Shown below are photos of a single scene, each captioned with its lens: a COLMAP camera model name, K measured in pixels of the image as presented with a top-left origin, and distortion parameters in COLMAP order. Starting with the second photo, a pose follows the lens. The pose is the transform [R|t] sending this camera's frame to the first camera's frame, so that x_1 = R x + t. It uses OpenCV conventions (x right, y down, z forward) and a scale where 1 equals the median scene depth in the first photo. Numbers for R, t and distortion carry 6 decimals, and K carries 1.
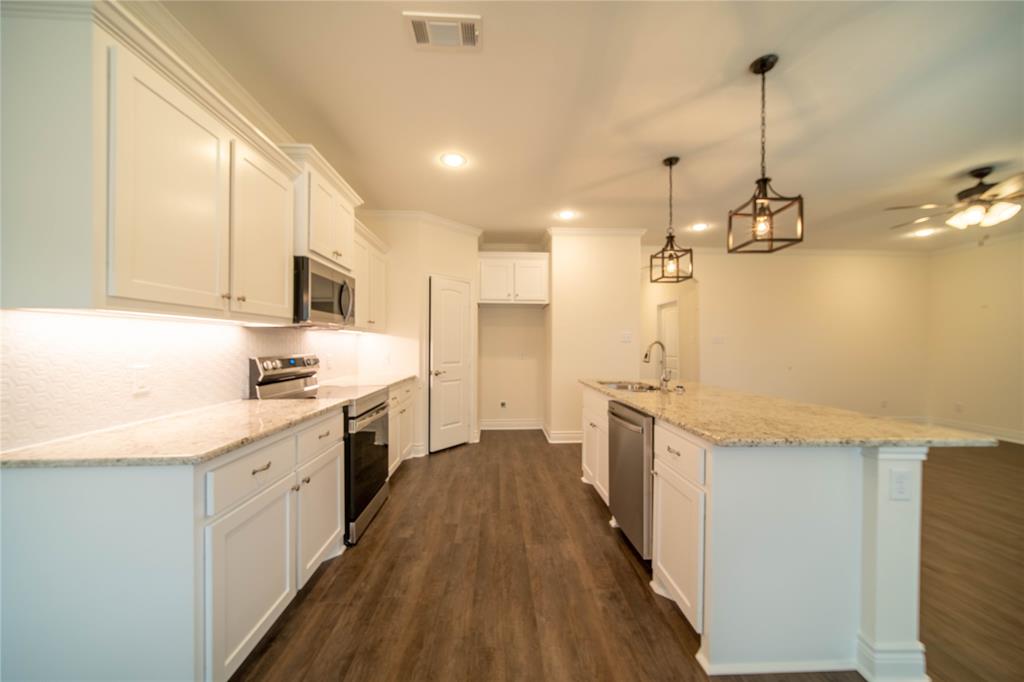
lens RADIAL K [[371.2, 0, 509.4], [0, 371.2, 344.7], [0, 0, 1]] dist [0.001879, -0.000099]
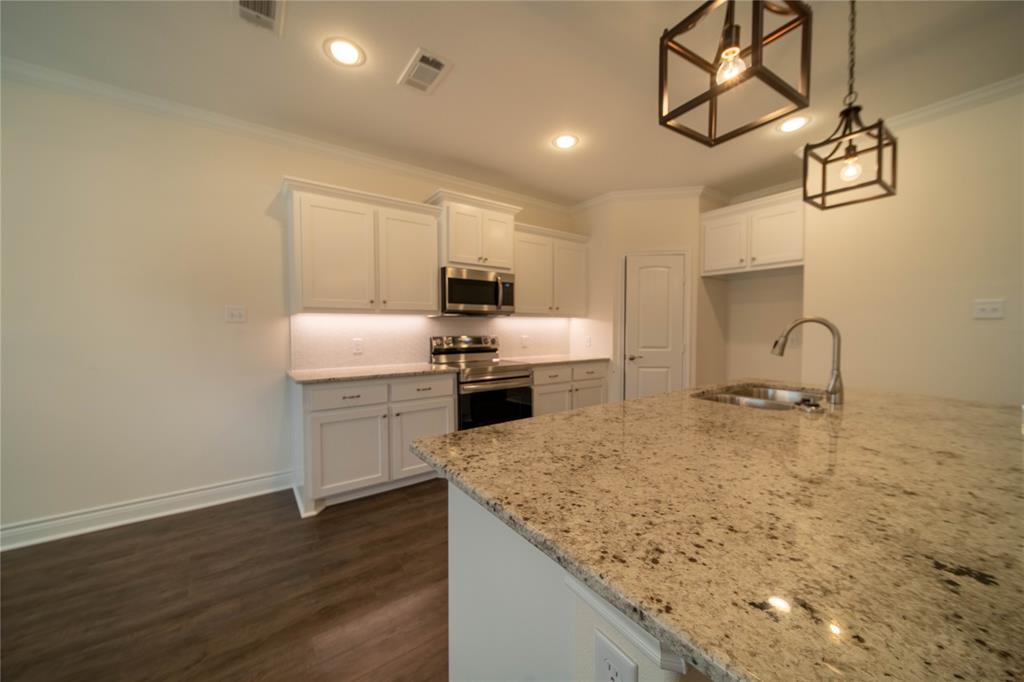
lens RADIAL K [[384.1, 0, 544.5], [0, 384.1, 338.2], [0, 0, 1]] dist [0.002063, 0.000031]
pose [[0.548800, 0.012742, -0.835857, 0.647832], [0.005899, 0.999800, 0.019114, 0.009135], [0.835933, -0.015420, 0.548615, 0.357324]]
